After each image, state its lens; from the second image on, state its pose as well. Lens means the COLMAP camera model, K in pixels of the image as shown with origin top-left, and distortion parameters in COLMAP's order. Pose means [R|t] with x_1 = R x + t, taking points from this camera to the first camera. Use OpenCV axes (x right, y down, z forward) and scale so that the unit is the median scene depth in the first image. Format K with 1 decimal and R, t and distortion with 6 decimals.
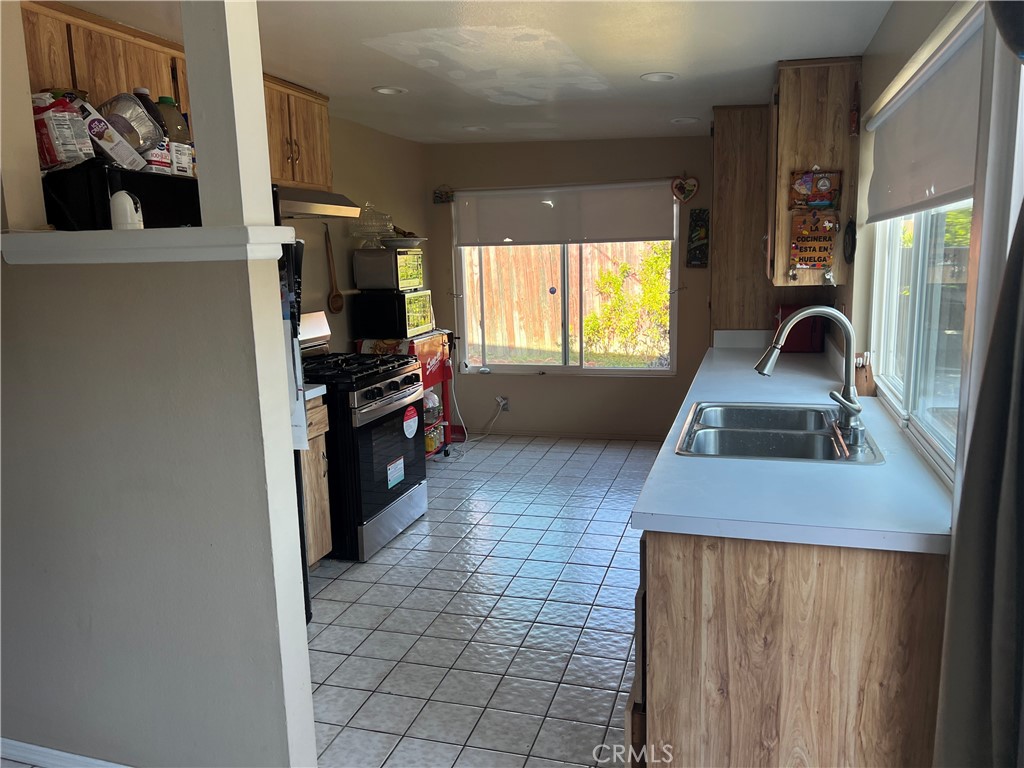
lens RADIAL K [[772.1, 0, 508.8], [0, 772.1, 403.5], [0, 0, 1]] dist [0.027407, -0.035550]
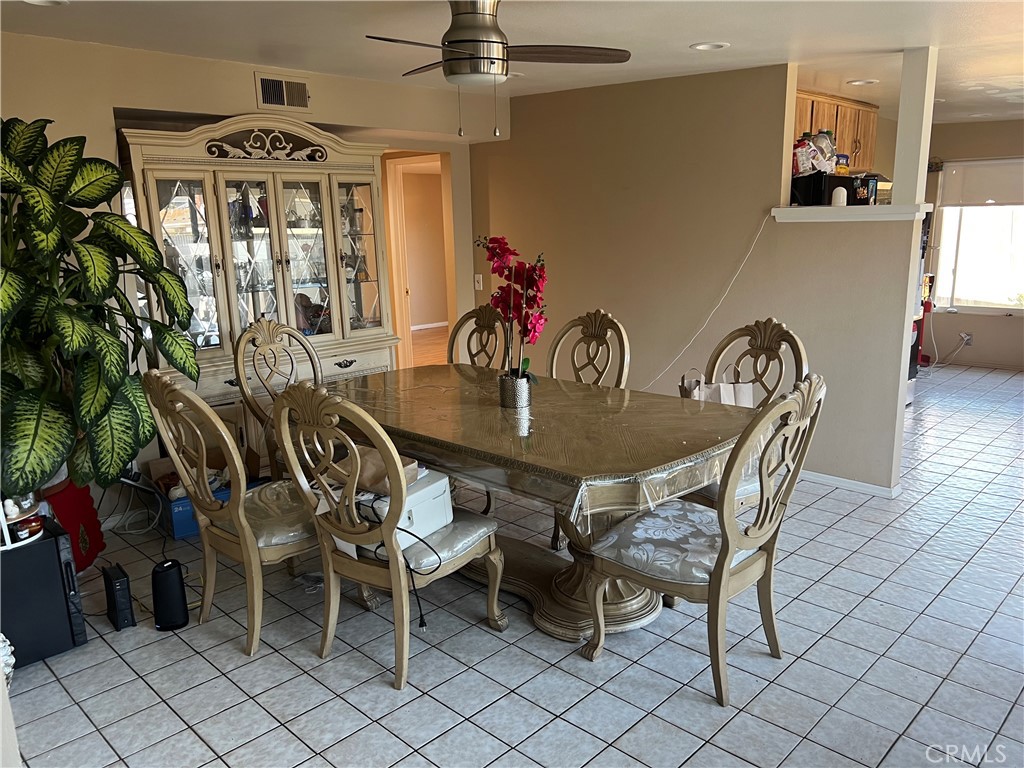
lens RADIAL K [[772.1, 0, 507.1], [0, 772.1, 390.0], [0, 0, 1]] dist [0.027407, -0.035550]
pose [[0.886606, 0.105290, -0.450383, -0.178268], [-0.088320, 0.994367, 0.058599, 0.143881], [0.454016, -0.012176, 0.890911, -0.803922]]
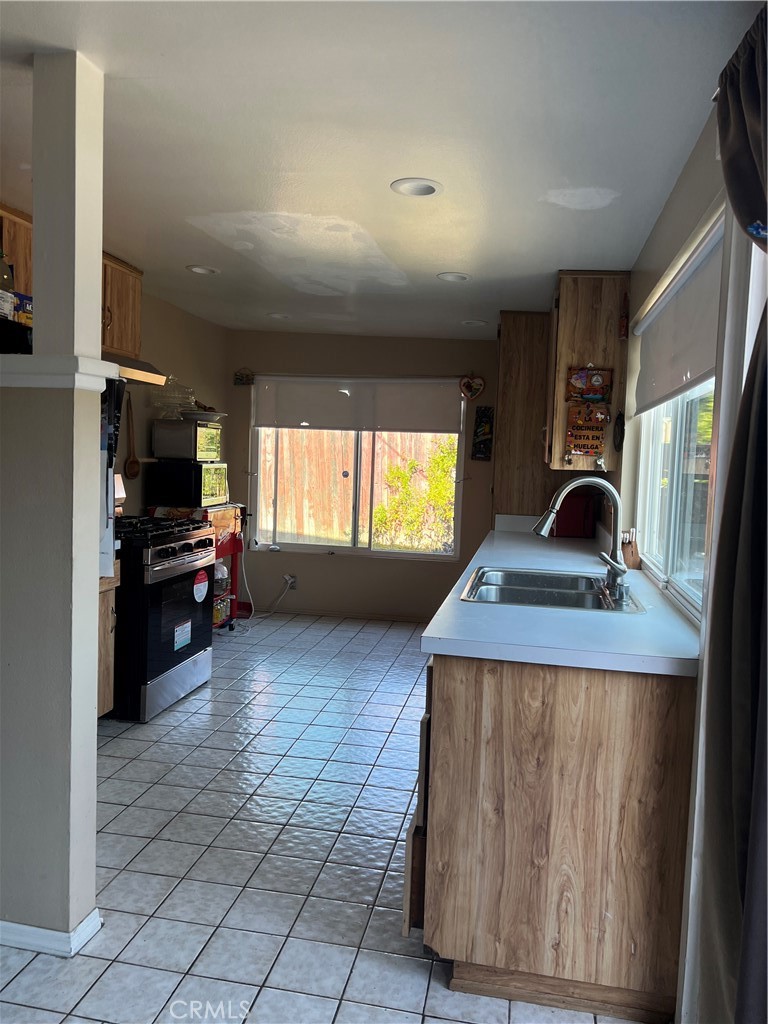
lens RADIAL K [[772.1, 0, 367.9], [0, 772.1, 519.6], [0, 0, 1]] dist [0.027407, -0.035550]
pose [[0.994008, 0.054781, 0.094585, -0.014159], [-0.044259, 0.992949, -0.109971, 0.052885], [-0.099942, 0.105126, 0.989424, -0.044630]]
